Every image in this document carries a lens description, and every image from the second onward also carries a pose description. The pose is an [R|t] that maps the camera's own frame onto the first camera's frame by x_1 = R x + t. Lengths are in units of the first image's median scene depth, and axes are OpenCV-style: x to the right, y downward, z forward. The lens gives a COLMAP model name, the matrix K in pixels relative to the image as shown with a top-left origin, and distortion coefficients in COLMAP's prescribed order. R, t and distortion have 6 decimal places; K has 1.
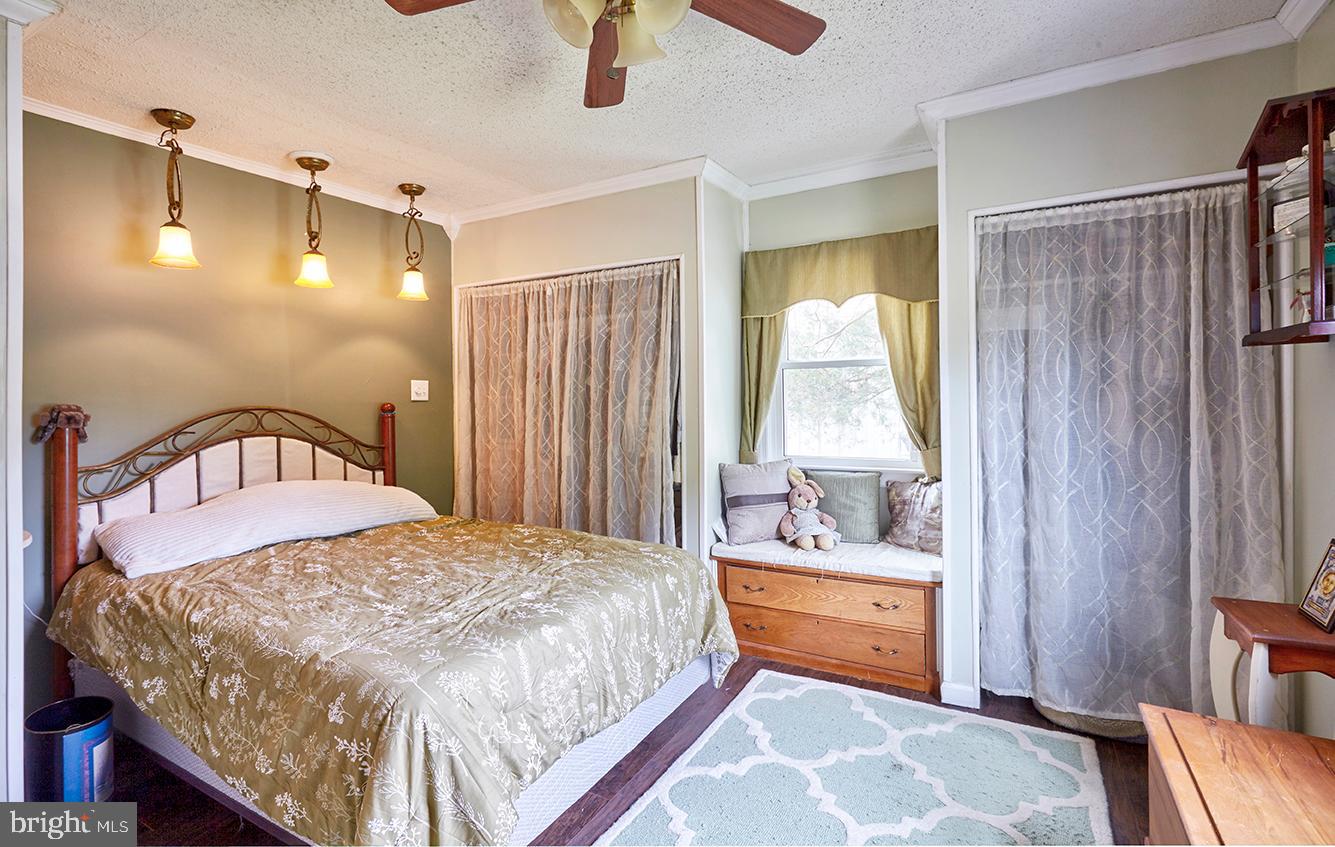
lens RADIAL K [[624.7, 0, 656.4], [0, 624.7, 397.1], [0, 0, 1]] dist [0.001244, 0.000149]
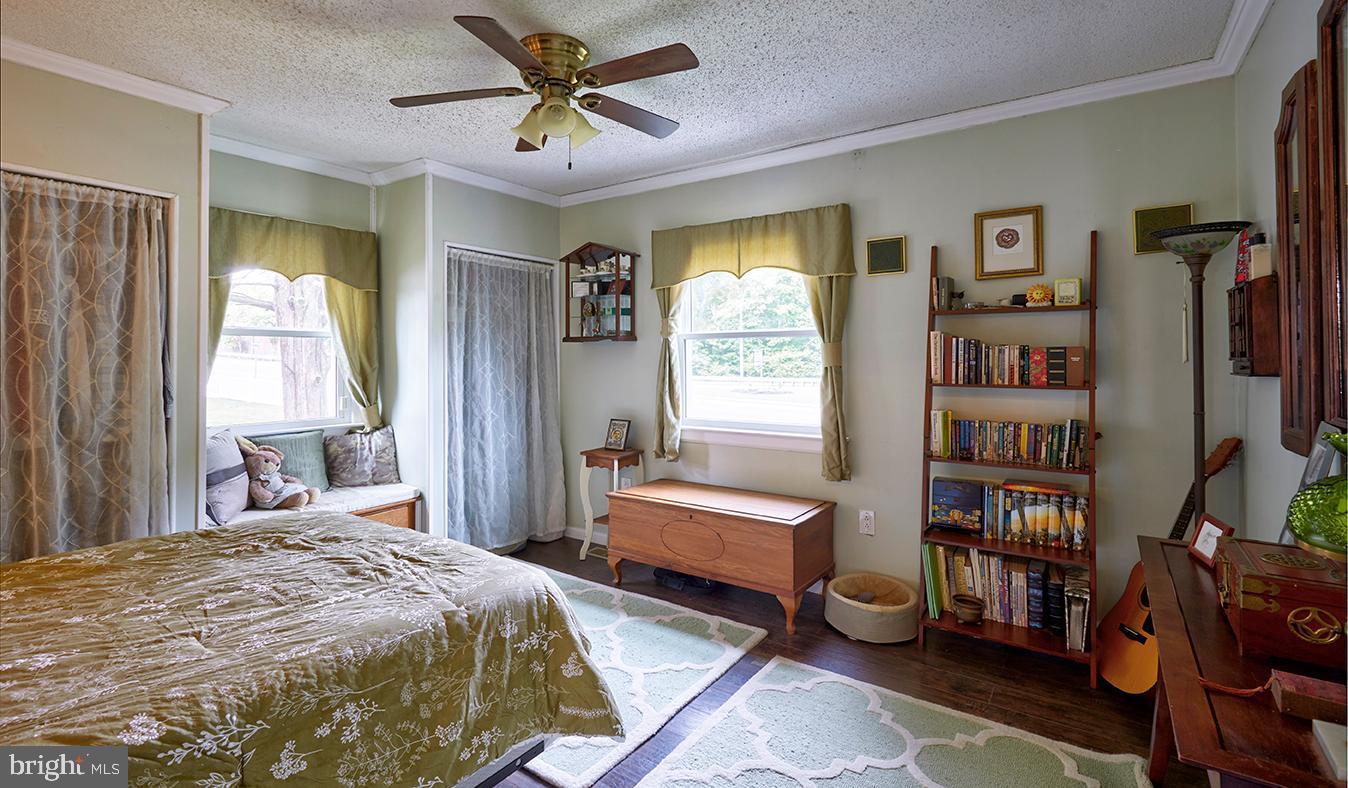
lens RADIAL K [[593.2, 0, 679.1], [0, 593.2, 361.9], [0, 0, 1]] dist [-0.002885, -0.000305]
pose [[0.077449, 0.010806, 0.996938, -0.732174], [0.001647, 0.999939, -0.010967, 0.008046], [-0.996995, 0.002491, 0.077427, 0.271255]]
